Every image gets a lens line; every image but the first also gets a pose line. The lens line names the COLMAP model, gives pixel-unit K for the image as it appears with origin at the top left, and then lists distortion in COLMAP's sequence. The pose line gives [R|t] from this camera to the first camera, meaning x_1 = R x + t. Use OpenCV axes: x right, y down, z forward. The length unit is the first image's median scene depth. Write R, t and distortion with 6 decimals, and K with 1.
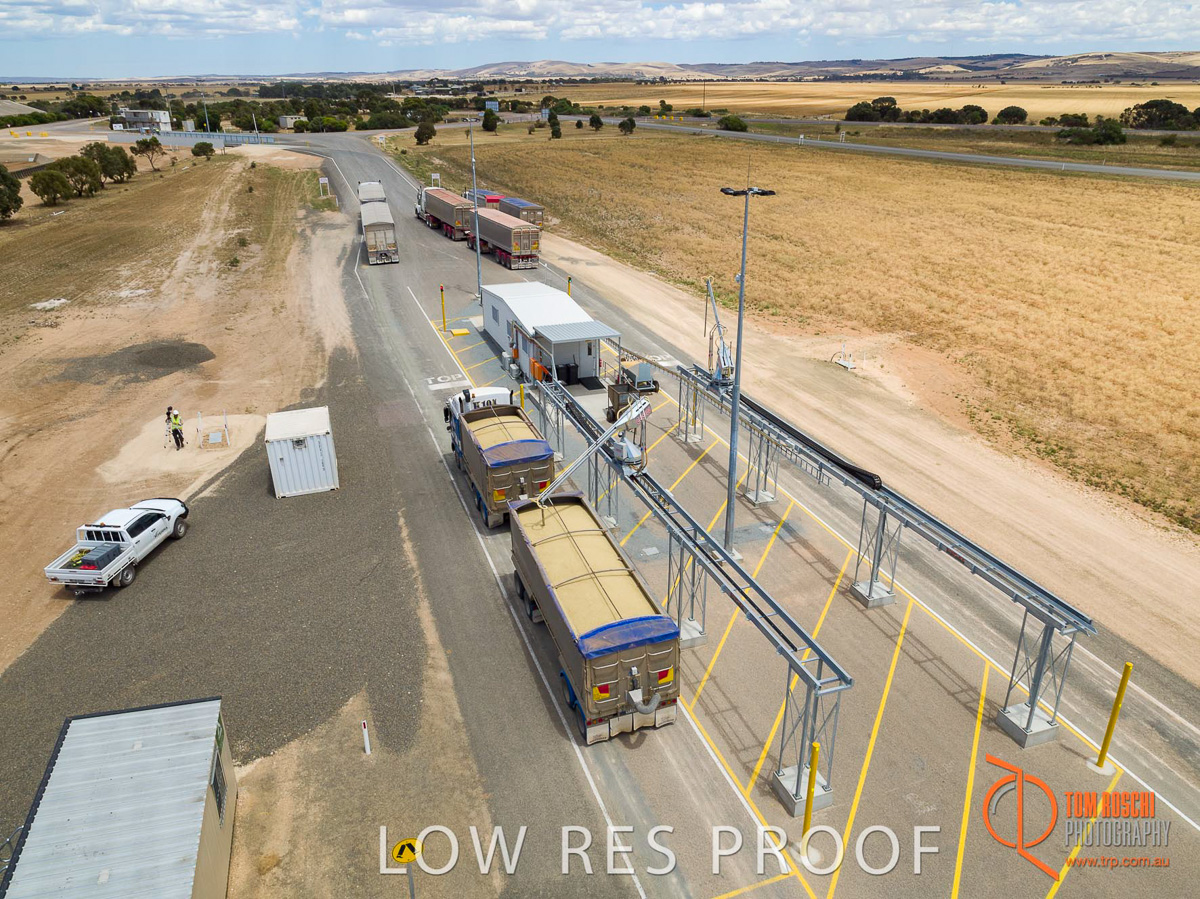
lens RADIAL K [[871.1, 0, 603.5], [0, 871.1, 455.5], [0, 0, 1]] dist [0.005892, 0.000767]
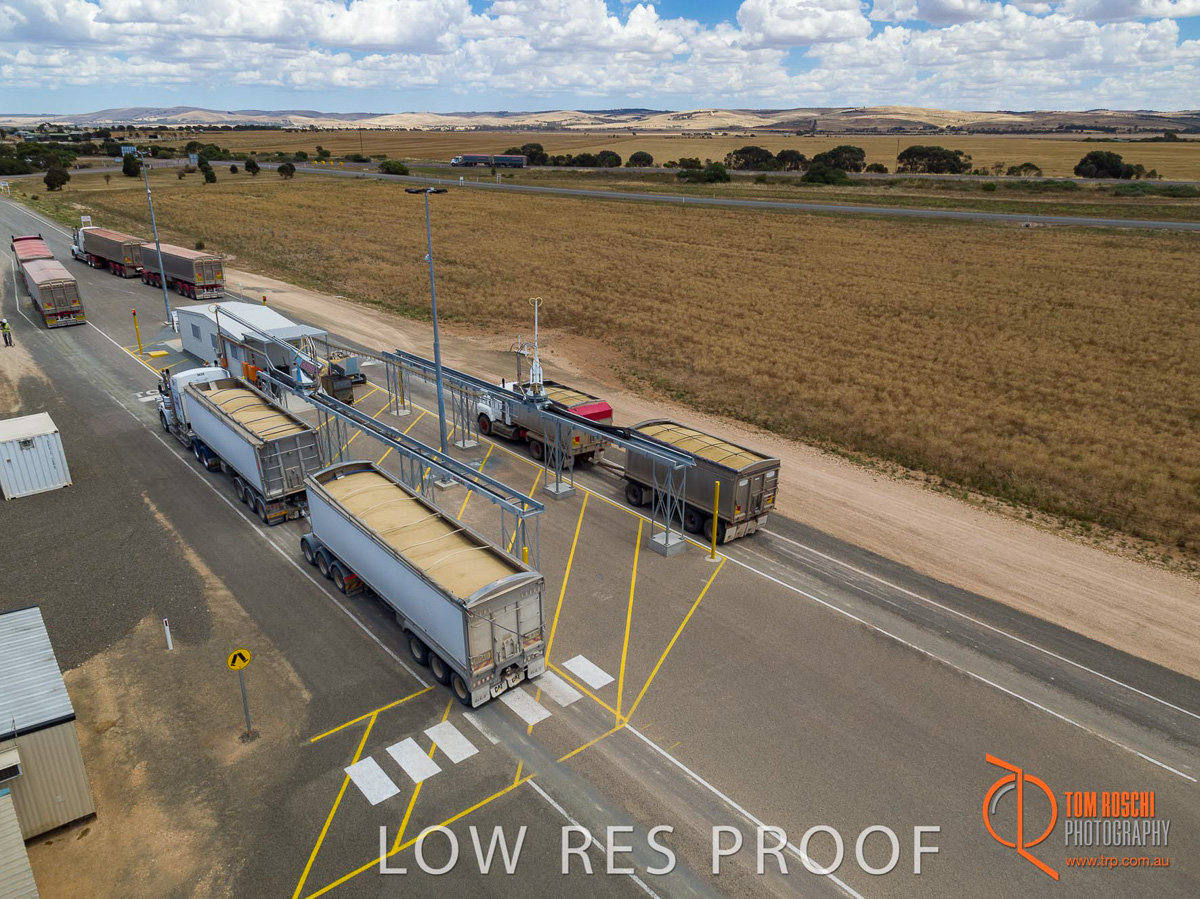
lens RADIAL K [[871.1, 0, 603.5], [0, 871.1, 455.5], [0, 0, 1]] dist [0.005892, 0.000767]
pose [[0.934184, -0.117905, 0.336747, -0.035507], [0.134278, 0.990611, -0.025667, 0.077377], [-0.330559, 0.069196, 0.941245, -0.142051]]
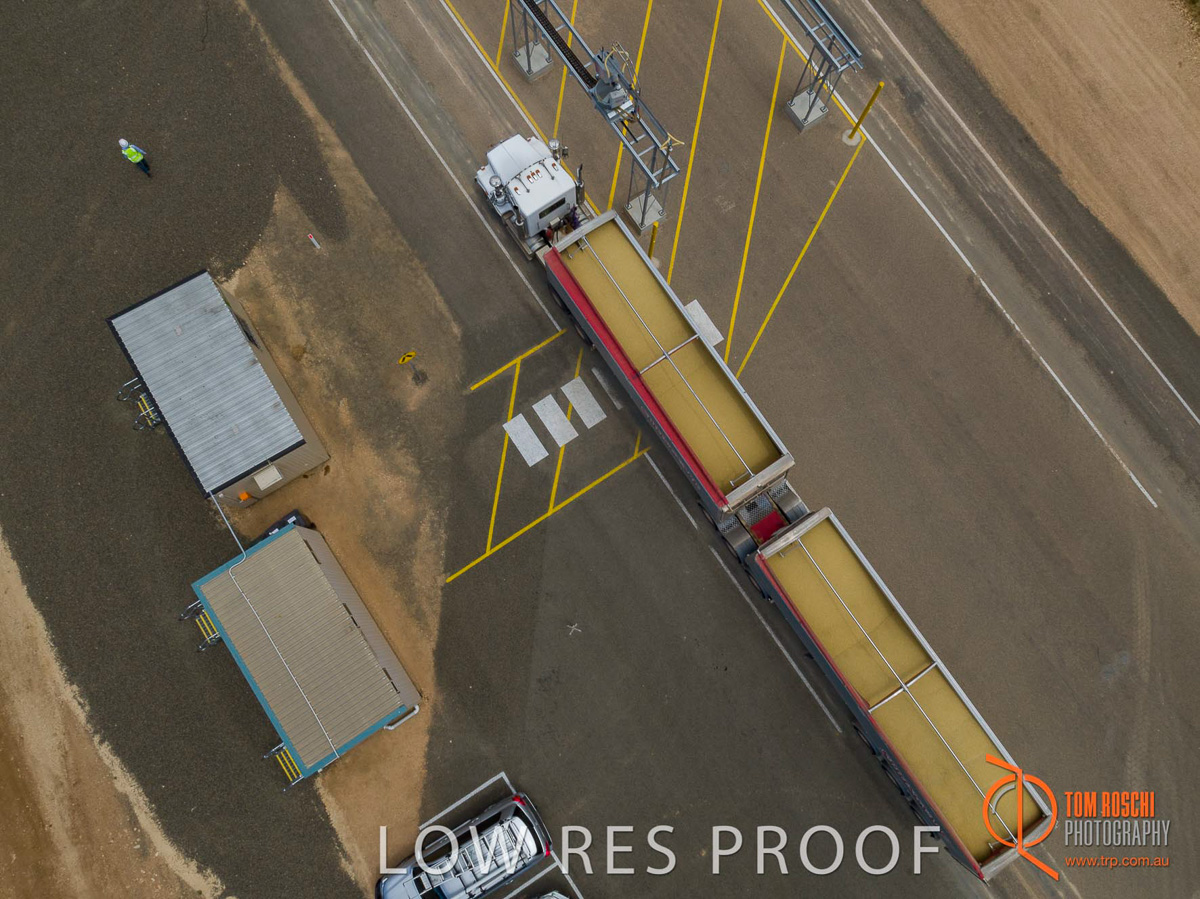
lens RADIAL K [[871.1, 0, 603.5], [0, 871.1, 455.5], [0, 0, 1]] dist [0.005892, 0.000767]
pose [[0.966505, -0.247581, 0.067619, -0.010415], [0.077586, 0.532996, 0.842553, -0.225935], [-0.244641, -0.809085, 0.534352, -0.018006]]
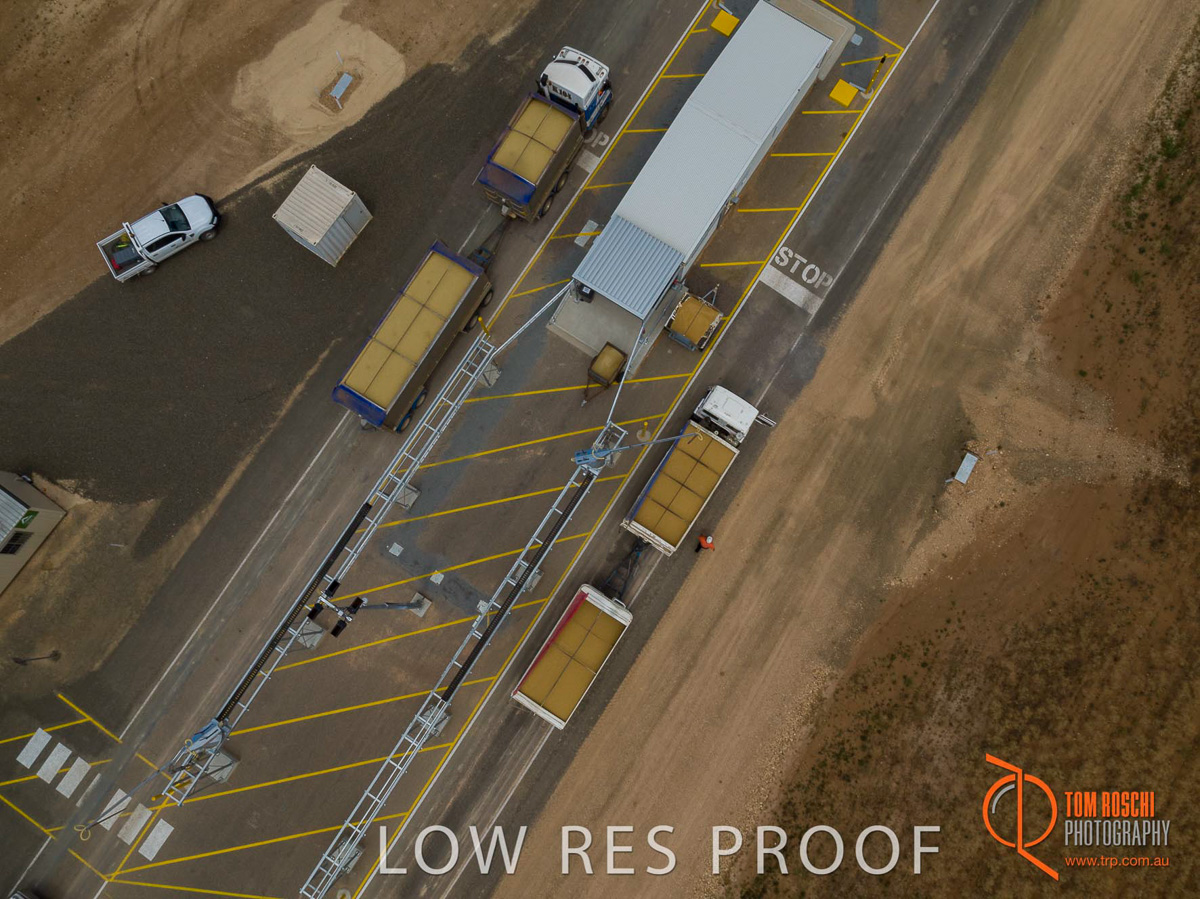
lens RADIAL K [[871.1, 0, 603.5], [0, 871.1, 455.5], [0, 0, 1]] dist [0.005892, 0.000767]
pose [[0.607344, 0.785296, -0.120184, 0.161127], [-0.309431, 0.373170, 0.874641, -0.650792], [0.731701, -0.494019, 0.469638, 0.397697]]
